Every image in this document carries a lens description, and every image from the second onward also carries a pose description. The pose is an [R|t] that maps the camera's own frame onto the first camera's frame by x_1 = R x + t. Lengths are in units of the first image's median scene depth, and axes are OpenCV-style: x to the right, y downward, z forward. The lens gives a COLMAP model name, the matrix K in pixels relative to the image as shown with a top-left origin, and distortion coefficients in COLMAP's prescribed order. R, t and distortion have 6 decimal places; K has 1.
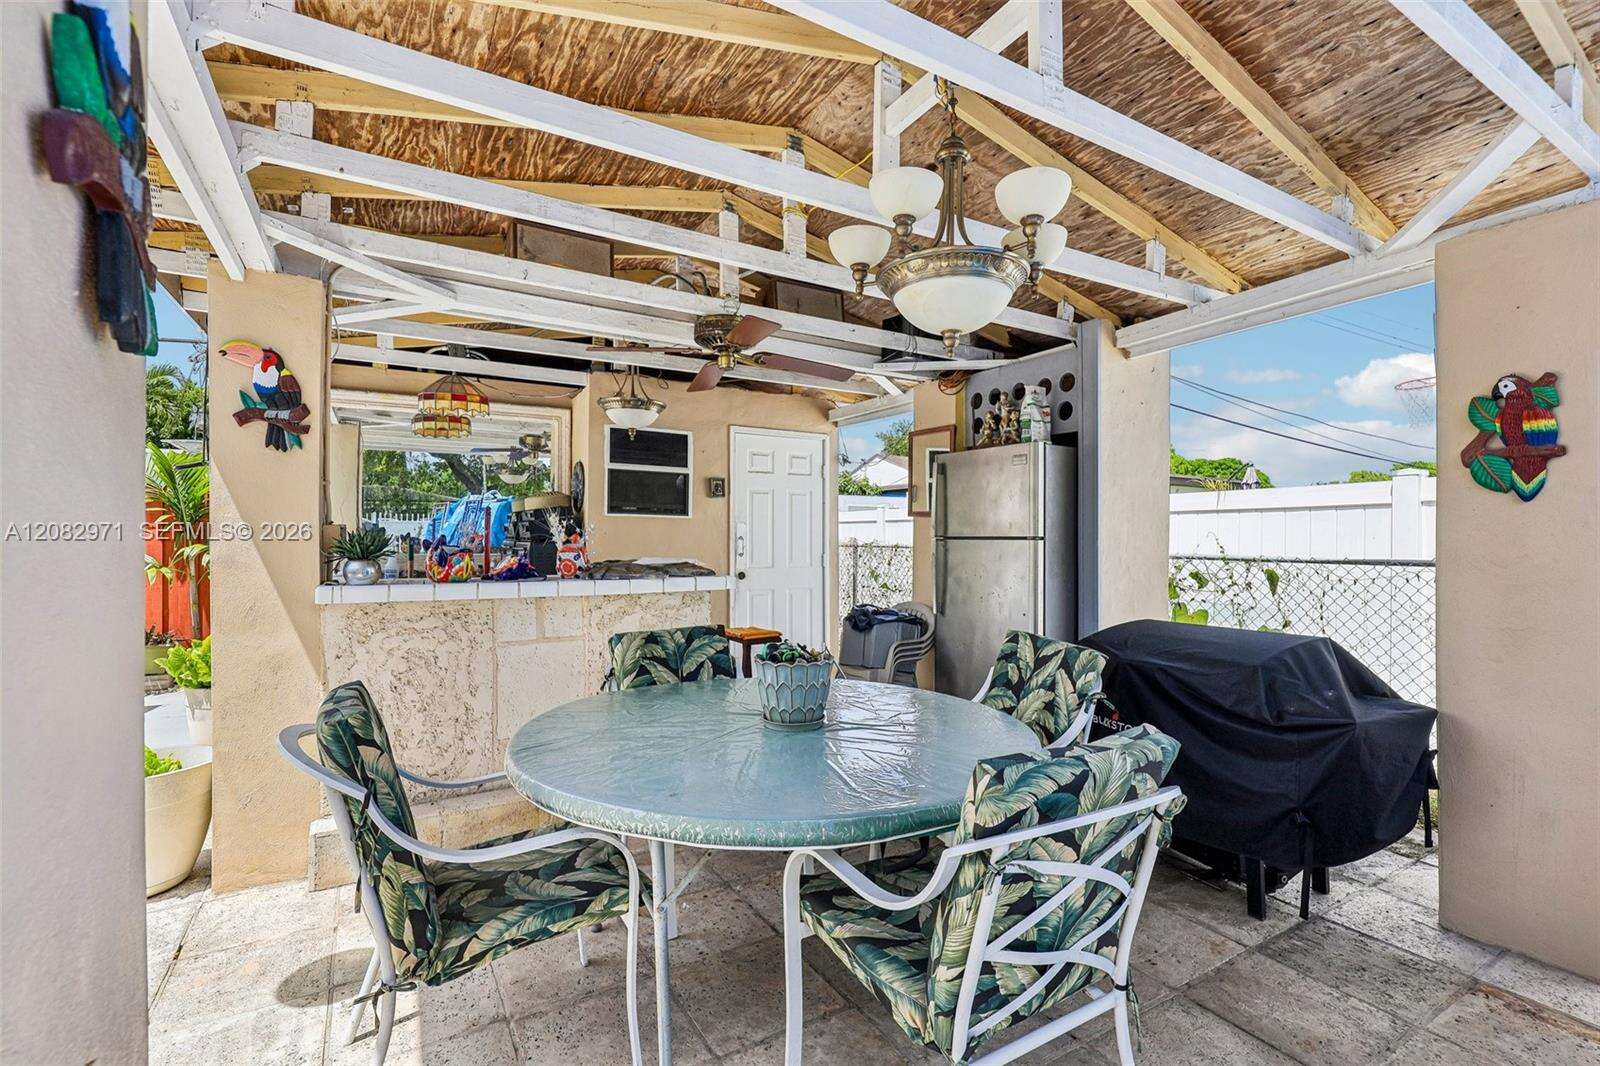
lens RADIAL K [[727.8, 0, 809.0], [0, 727.8, 538.8], [0, 0, 1]] dist [0.002118, 0.000220]
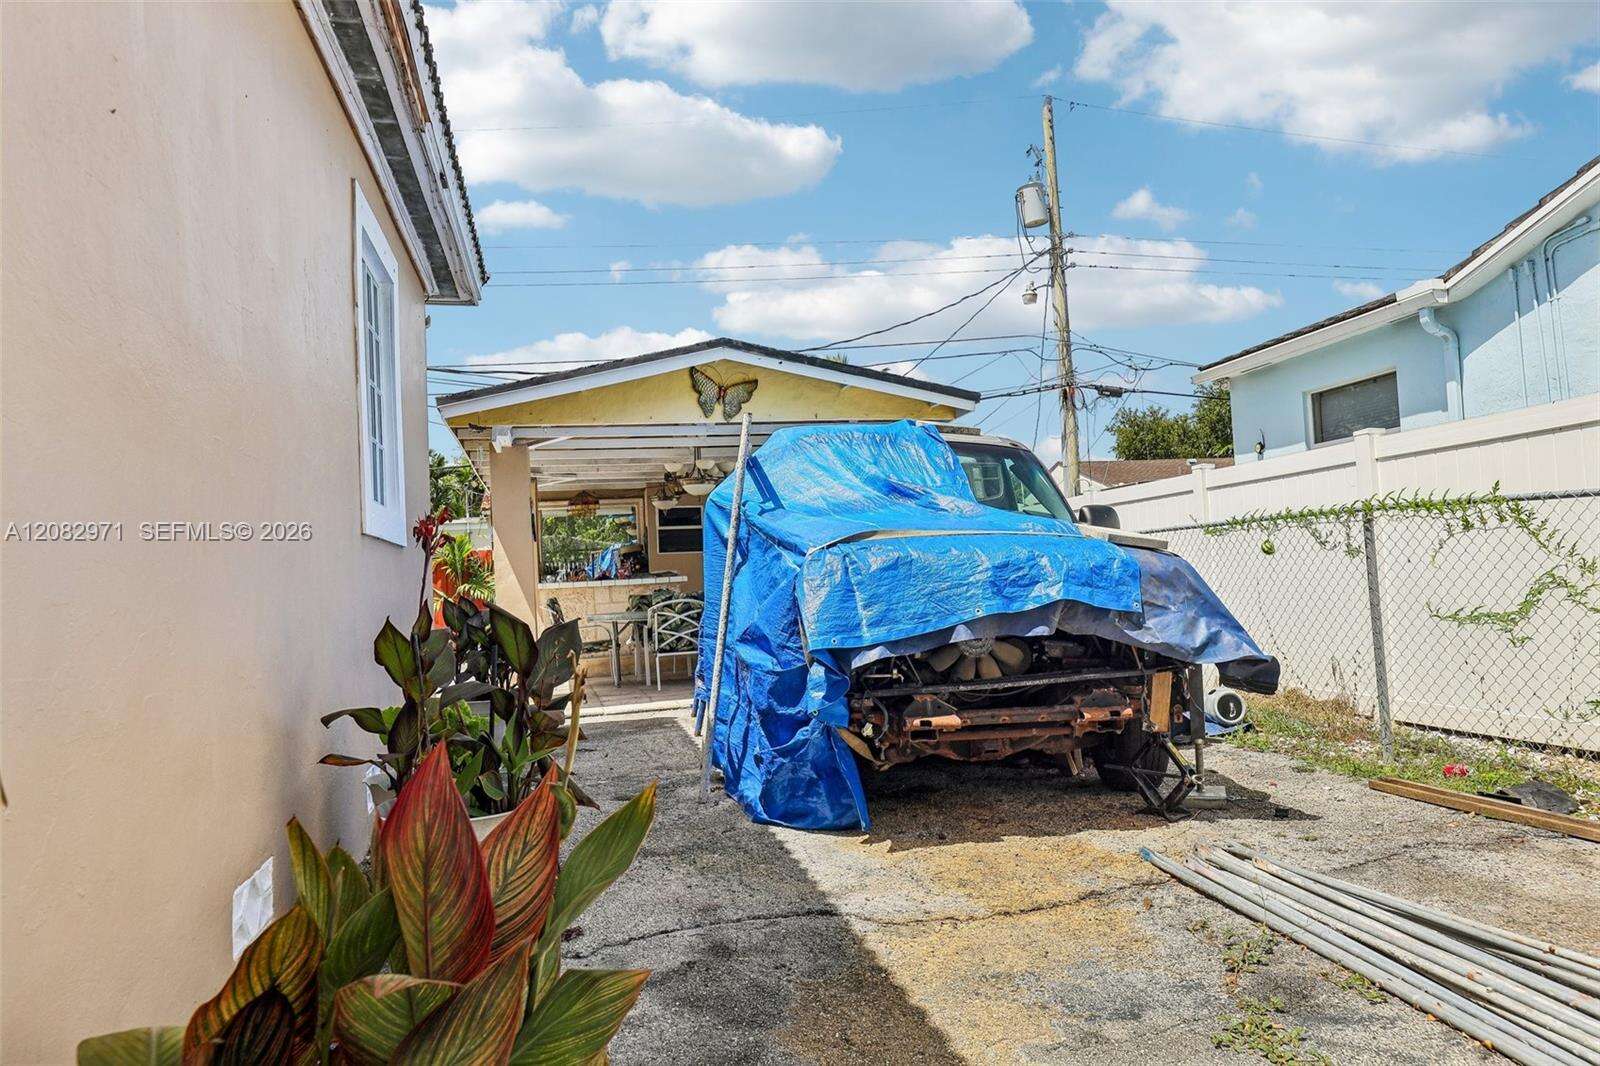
lens RADIAL K [[1046.7, 0, 800.0], [0, 1046.7, 533.0], [0, 0, 1]] dist [0.001987, 0.000250]
pose [[0.955278, -0.062067, -0.289121, 1.152365], [0.048904, 0.997421, -0.052540, 0.099117], [0.291636, 0.036051, 0.955850, -2.009114]]
